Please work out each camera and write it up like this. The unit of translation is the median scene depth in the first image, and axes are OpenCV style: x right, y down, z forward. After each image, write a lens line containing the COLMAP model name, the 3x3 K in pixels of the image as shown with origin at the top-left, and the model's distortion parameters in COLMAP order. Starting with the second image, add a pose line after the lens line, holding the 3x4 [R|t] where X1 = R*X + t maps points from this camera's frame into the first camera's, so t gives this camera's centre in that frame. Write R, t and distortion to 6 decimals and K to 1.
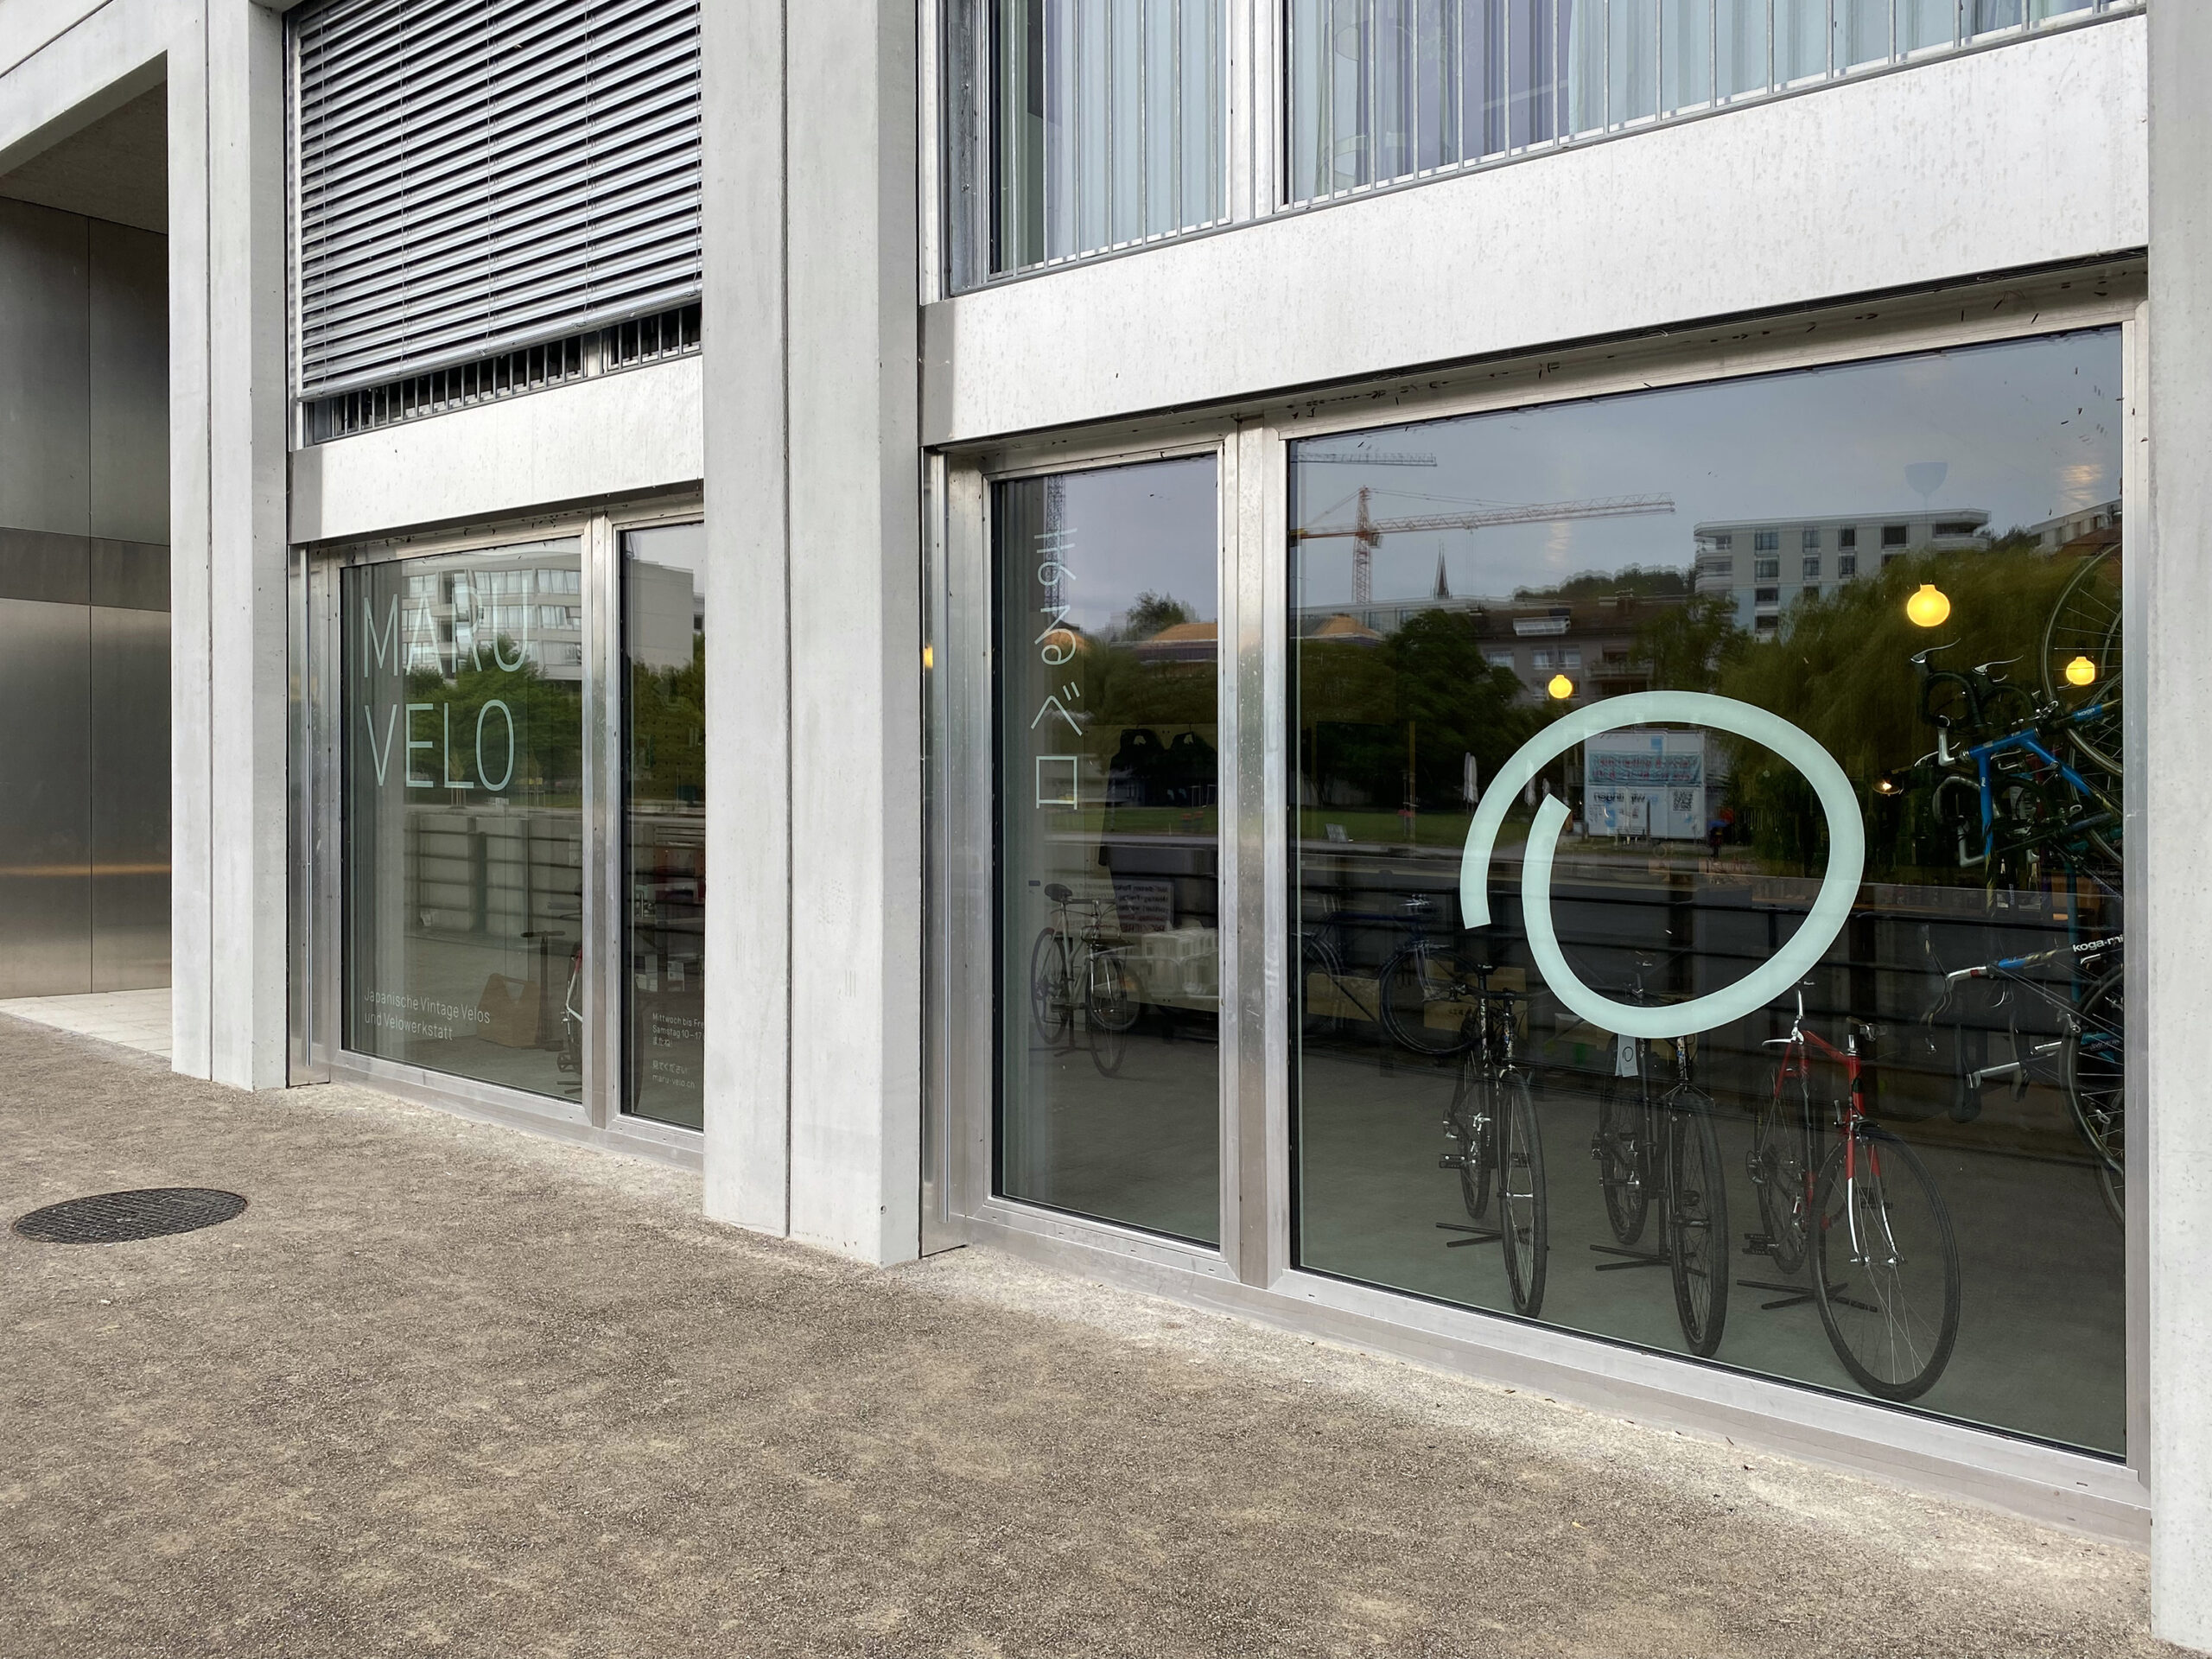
lens RADIAL K [[1532.6, 0, 1106.0], [0, 1532.6, 829.5], [0, 0, 1]] dist [-0.000968, -0.003260]
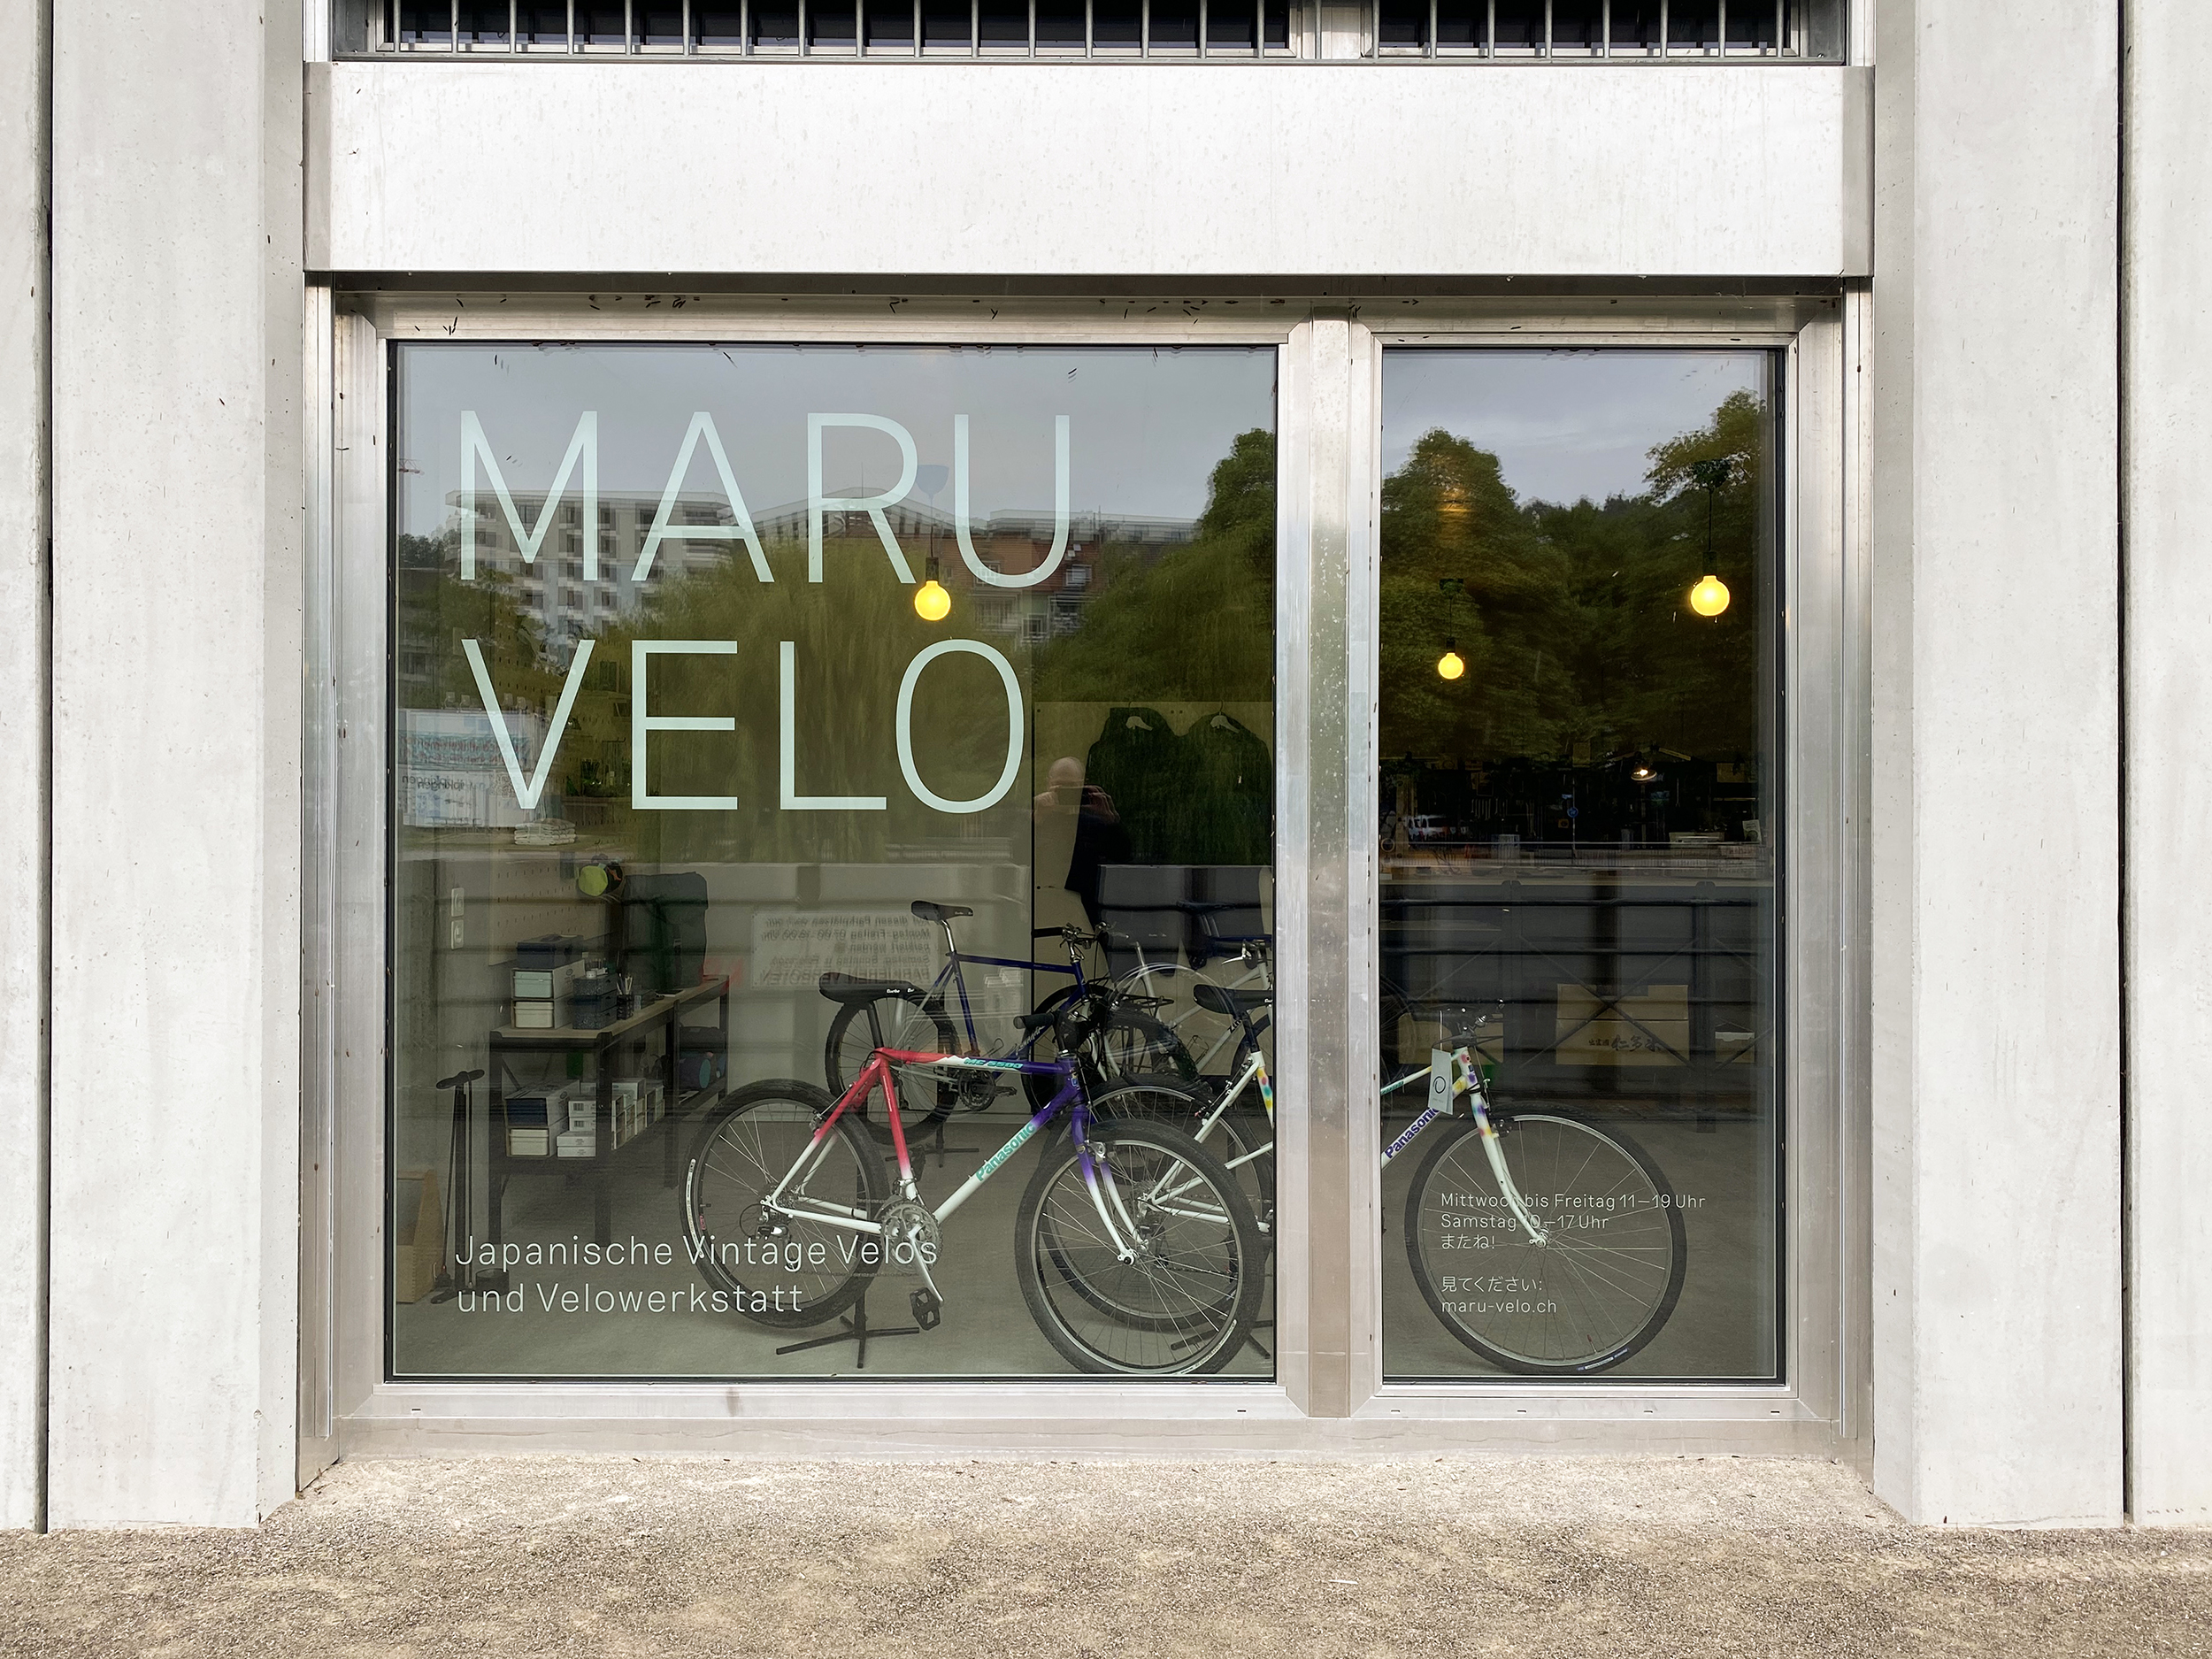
lens RADIAL K [[1666.1, 0, 1103.6], [0, 1666.1, 813.4], [0, 0, 1]] dist [0.092199, -0.114434]
pose [[0.801738, -0.025284, 0.597141, -0.638735], [0.027704, 0.999603, 0.005128, -0.024577], [-0.597034, 0.012432, 0.802120, 0.472091]]
